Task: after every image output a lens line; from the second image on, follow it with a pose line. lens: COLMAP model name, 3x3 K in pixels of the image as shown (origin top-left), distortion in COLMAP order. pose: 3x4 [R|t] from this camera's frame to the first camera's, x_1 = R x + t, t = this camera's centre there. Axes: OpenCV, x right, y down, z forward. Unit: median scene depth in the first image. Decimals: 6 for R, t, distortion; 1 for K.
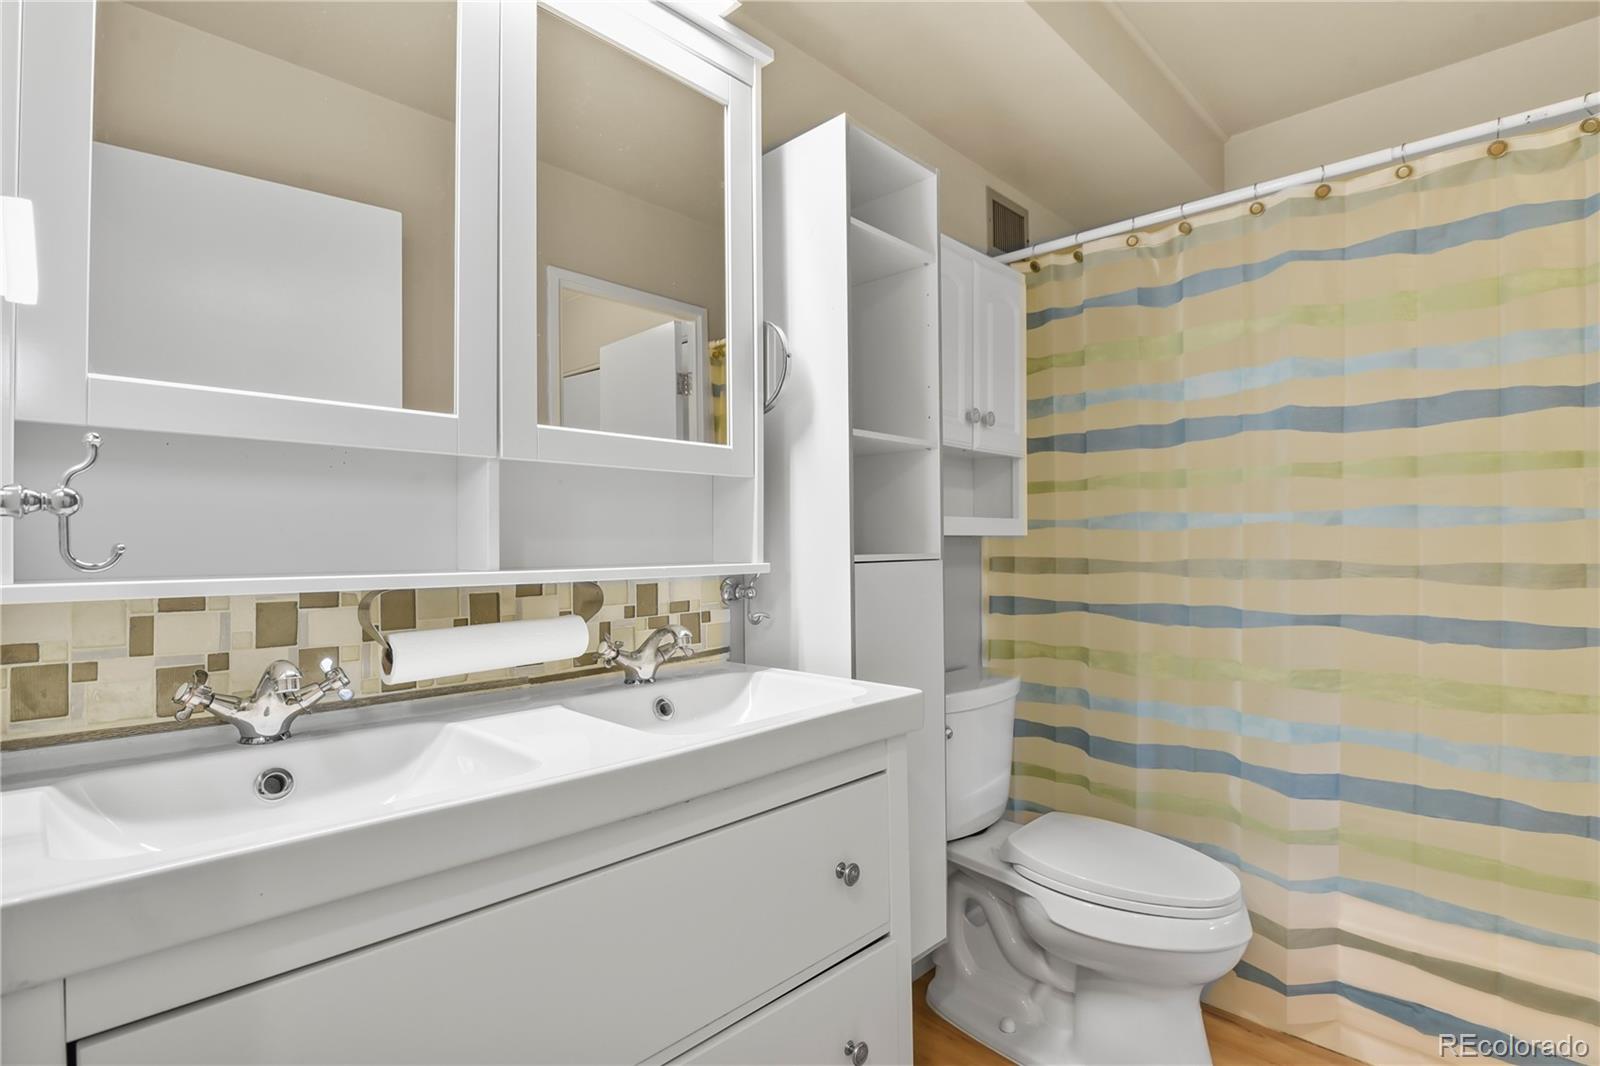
lens RADIAL K [[777.0, 0, 799.8], [0, 777.0, 540.0], [0, 0, 1]] dist [-0.013642, -0.000136]
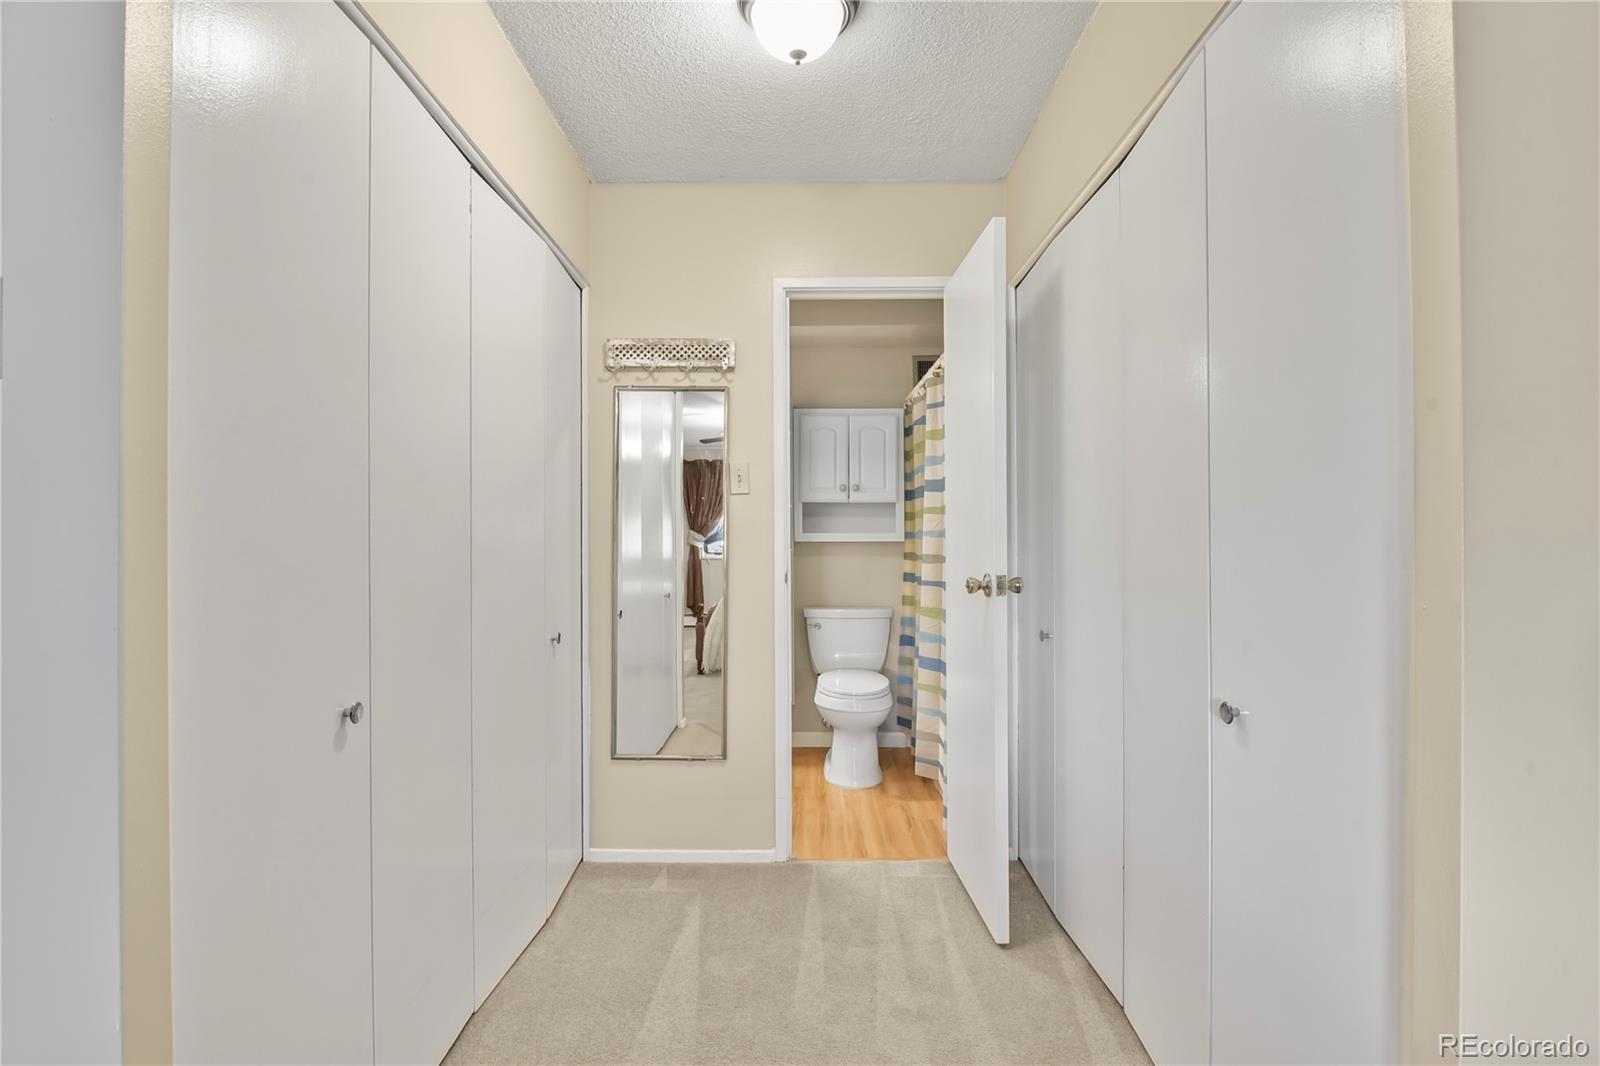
lens RADIAL K [[777.0, 0, 799.8], [0, 777.0, 540.0], [0, 0, 1]] dist [-0.013642, -0.000136]
pose [[0.709858, -0.001358, -0.704343, 1.497635], [0.004740, 0.999985, 0.002849, -0.015523], [0.704329, -0.005361, 0.709854, -0.586048]]
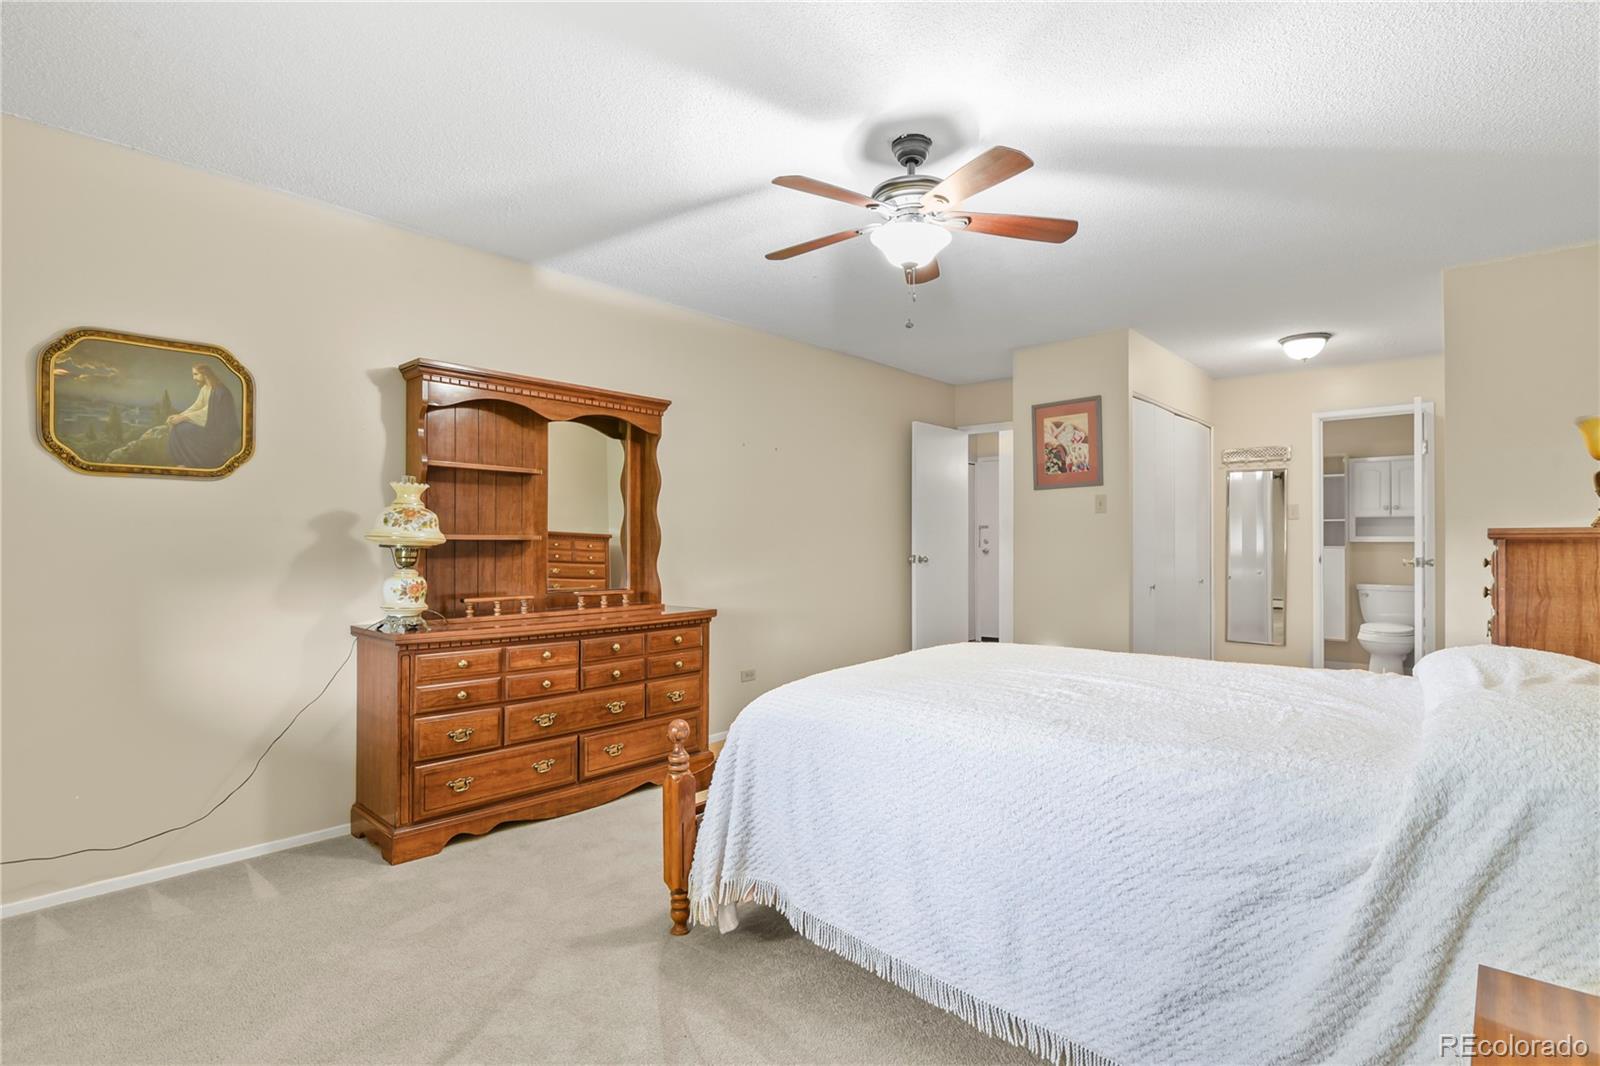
lens RADIAL K [[777.0, 0, 799.8], [0, 777.0, 540.0], [0, 0, 1]] dist [-0.013642, -0.000136]
pose [[0.060827, 0.002067, -0.998146, 3.092973], [0.006526, 0.999976, 0.002468, -0.035688], [0.998127, -0.006664, 0.060812, -1.614678]]
